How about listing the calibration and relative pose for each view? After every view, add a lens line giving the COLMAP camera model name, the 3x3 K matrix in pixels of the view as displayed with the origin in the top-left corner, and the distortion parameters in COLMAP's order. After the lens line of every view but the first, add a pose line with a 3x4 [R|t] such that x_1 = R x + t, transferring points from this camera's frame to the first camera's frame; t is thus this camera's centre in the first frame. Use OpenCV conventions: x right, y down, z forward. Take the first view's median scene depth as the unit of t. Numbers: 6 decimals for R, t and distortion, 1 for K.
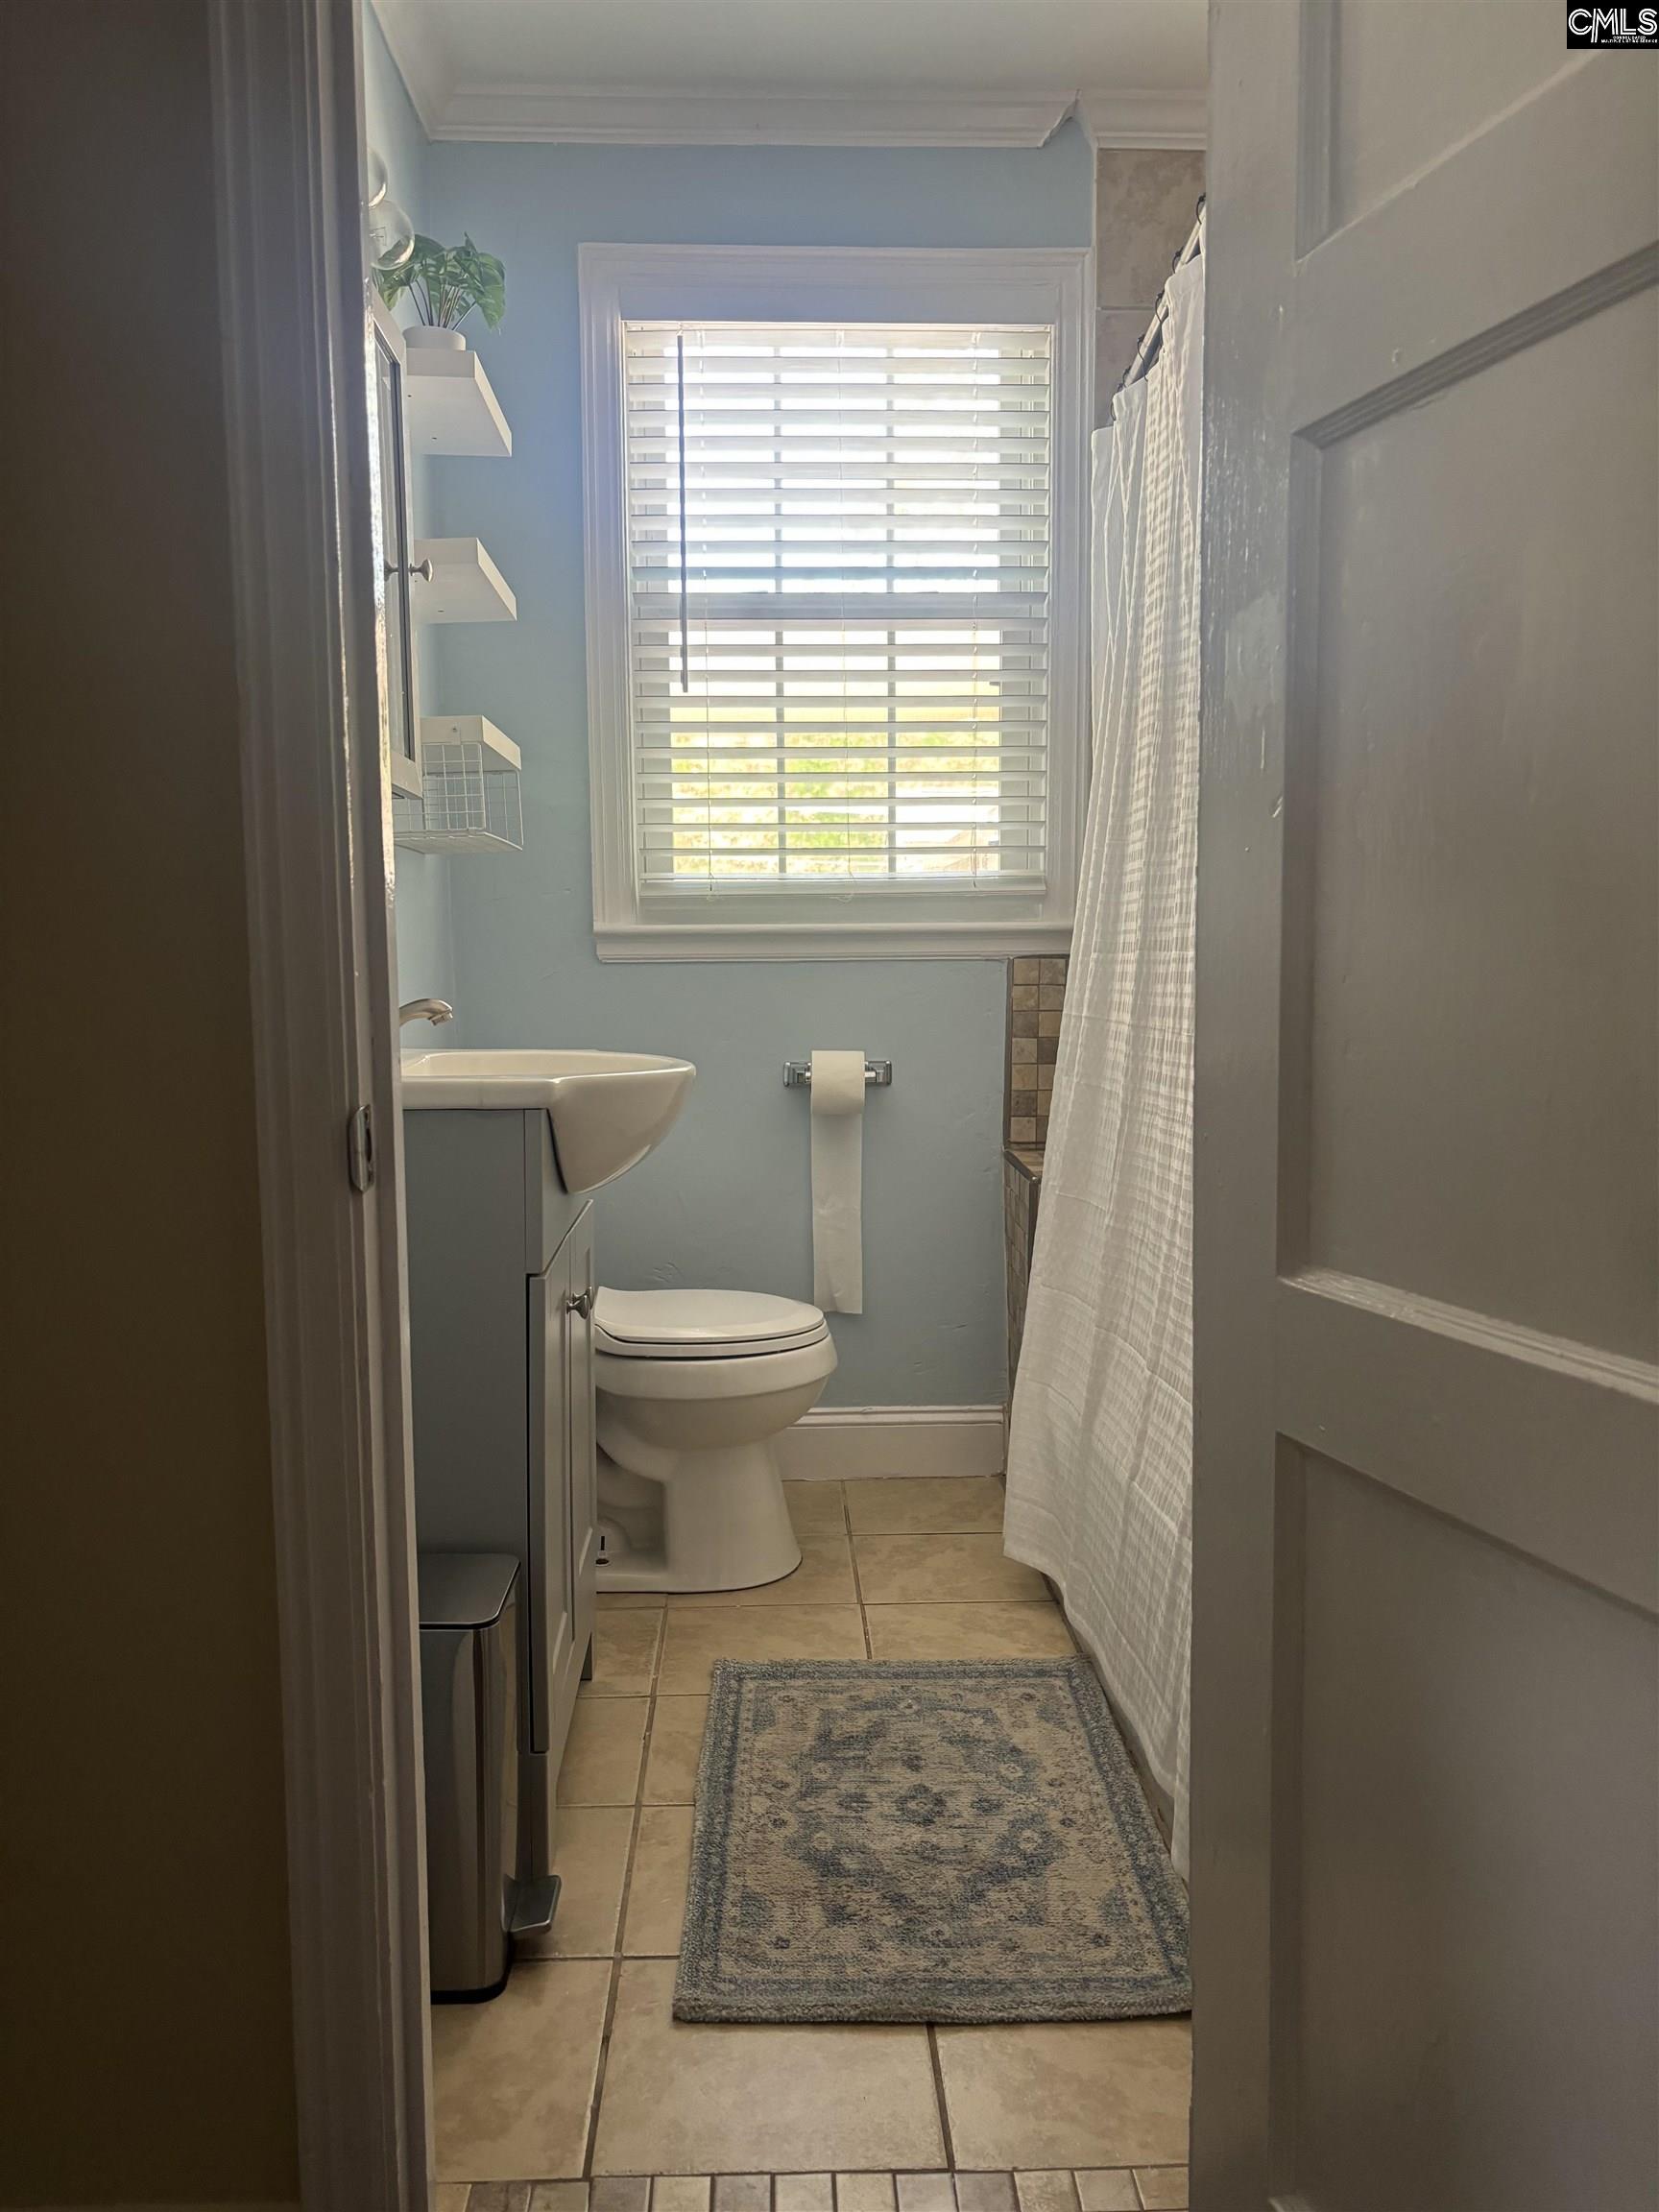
lens RADIAL K [[1678.2, 0, 822.0], [0, 1678.2, 1109.1], [0, 0, 1]] dist [0.064034, -0.076698]
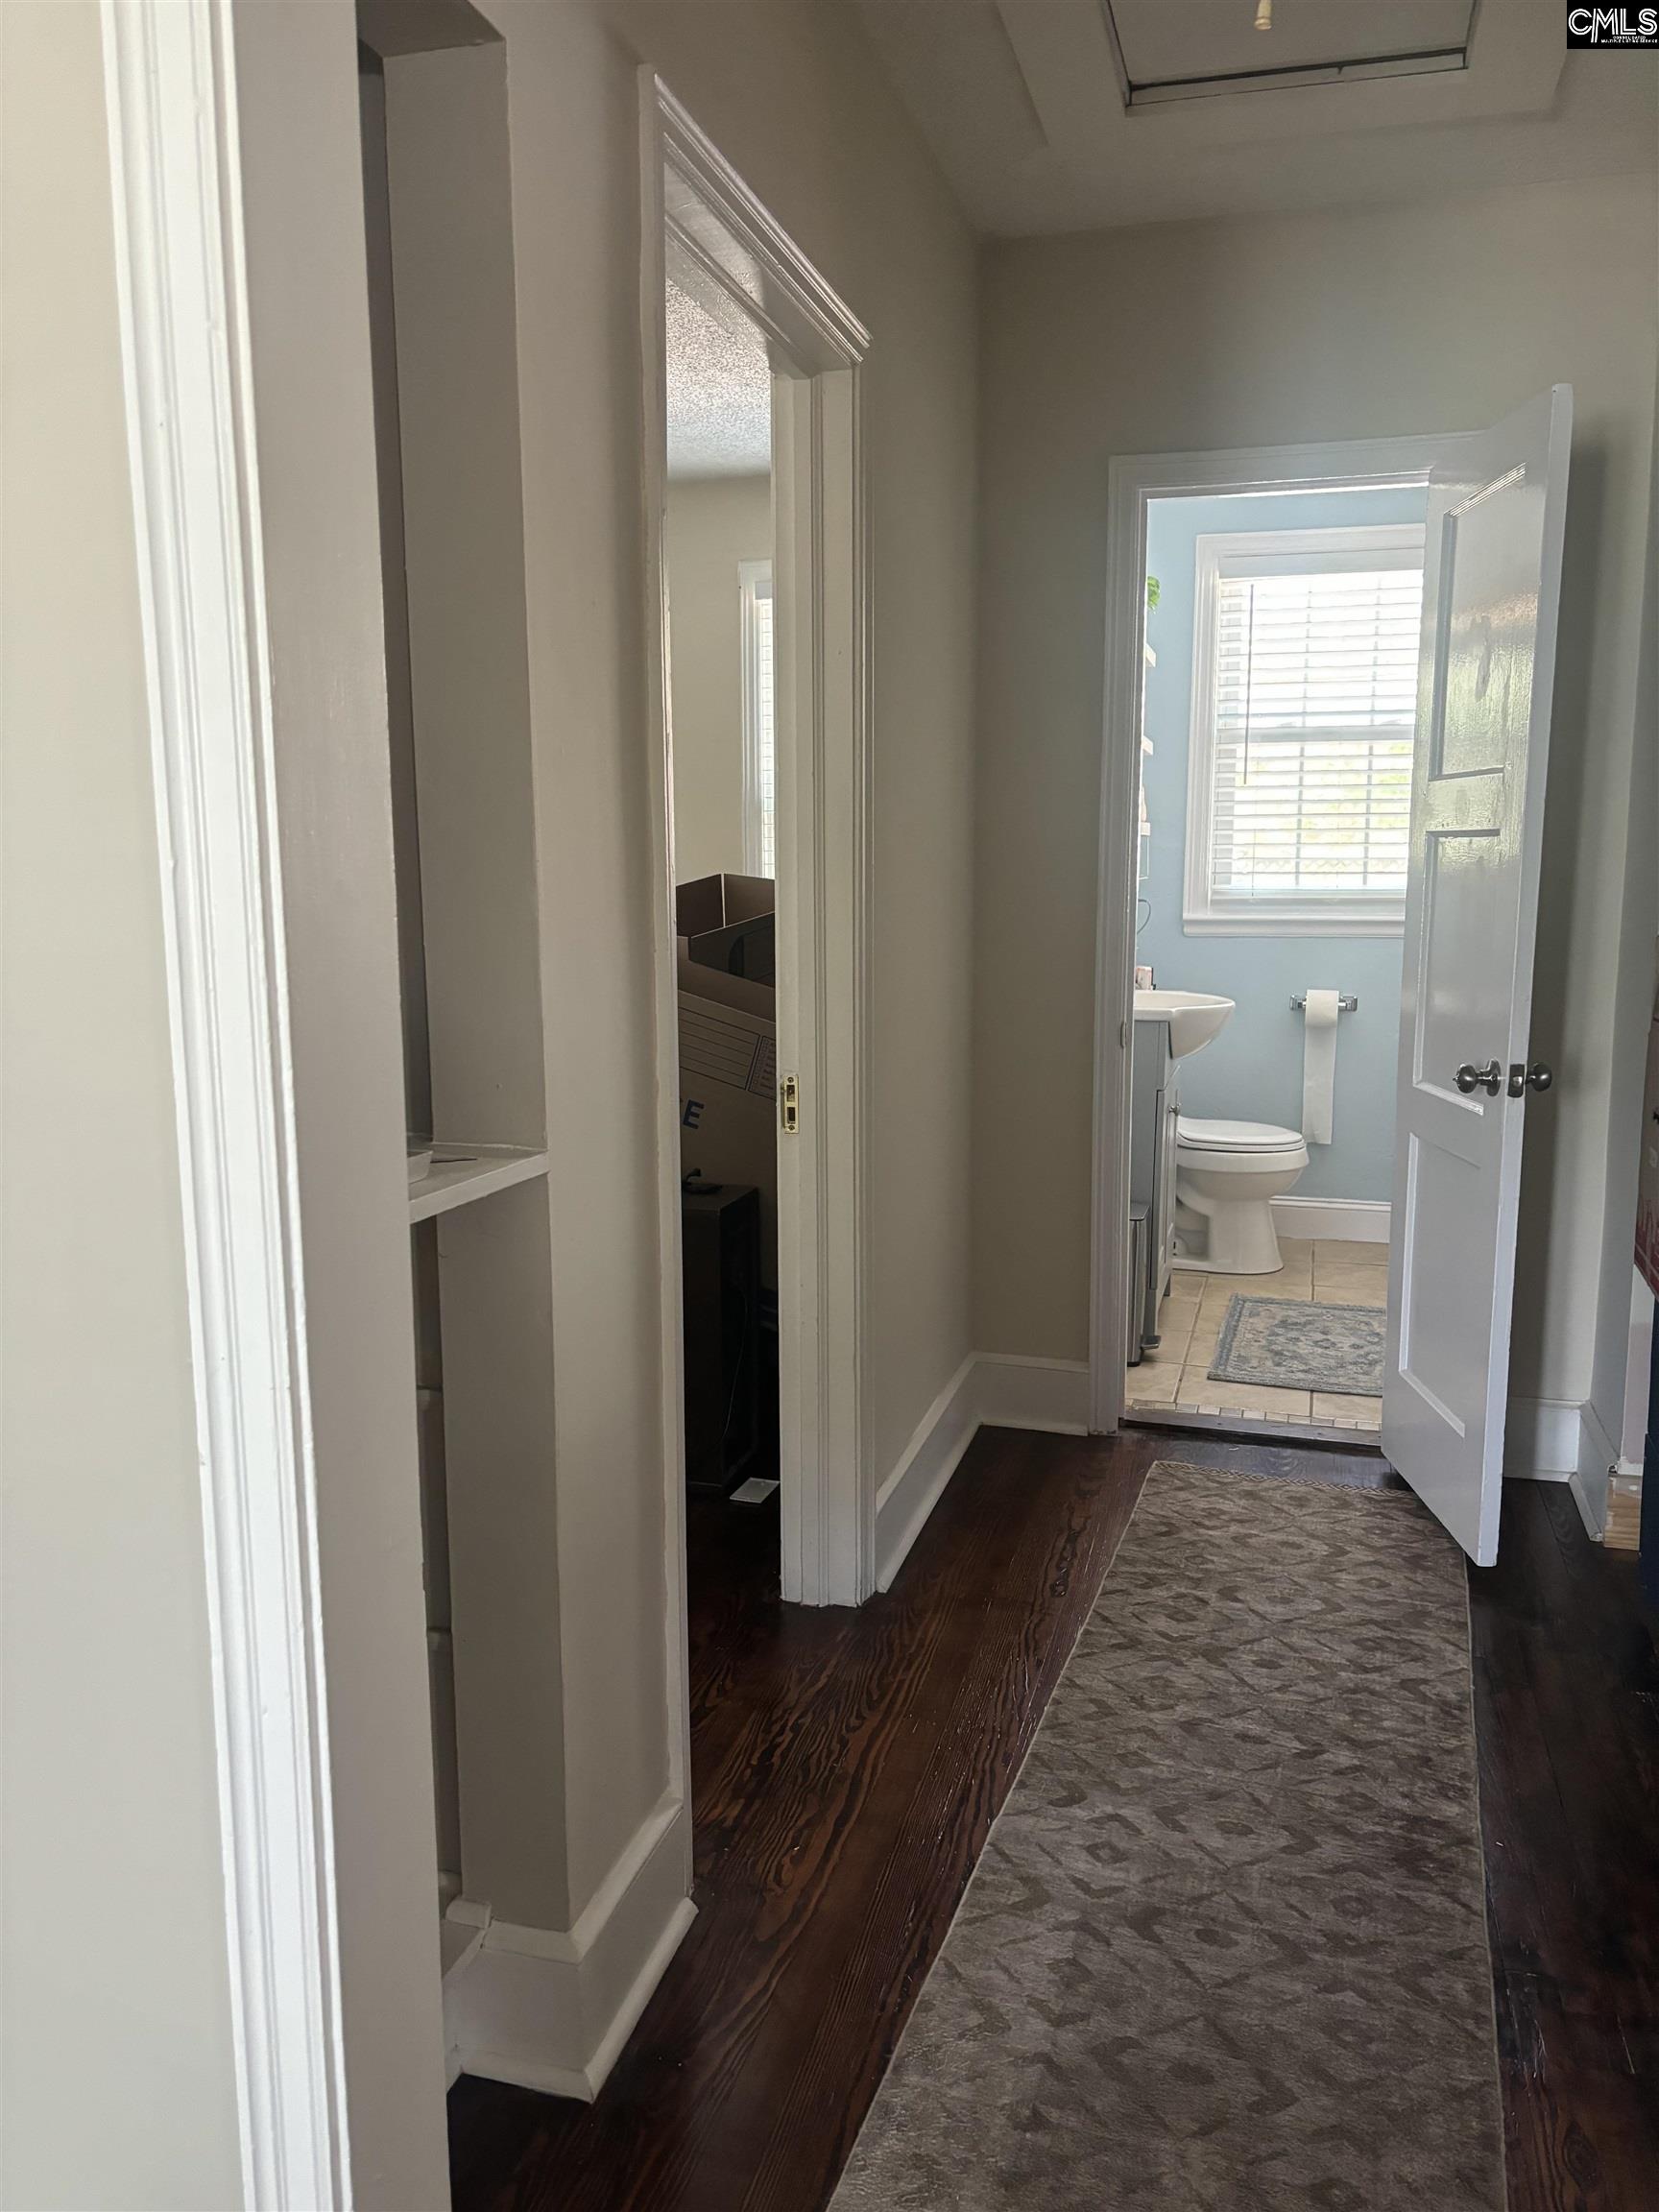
lens RADIAL K [[1678.2, 0, 811.7], [0, 1678.2, 1114.0], [0, 0, 1]] dist [0.064034, -0.076698]
pose [[0.946333, 0.054780, -0.318518, 0.083411], [-0.034157, 0.996963, 0.069982, -0.012904], [0.321384, -0.055346, 0.945330, -0.966166]]
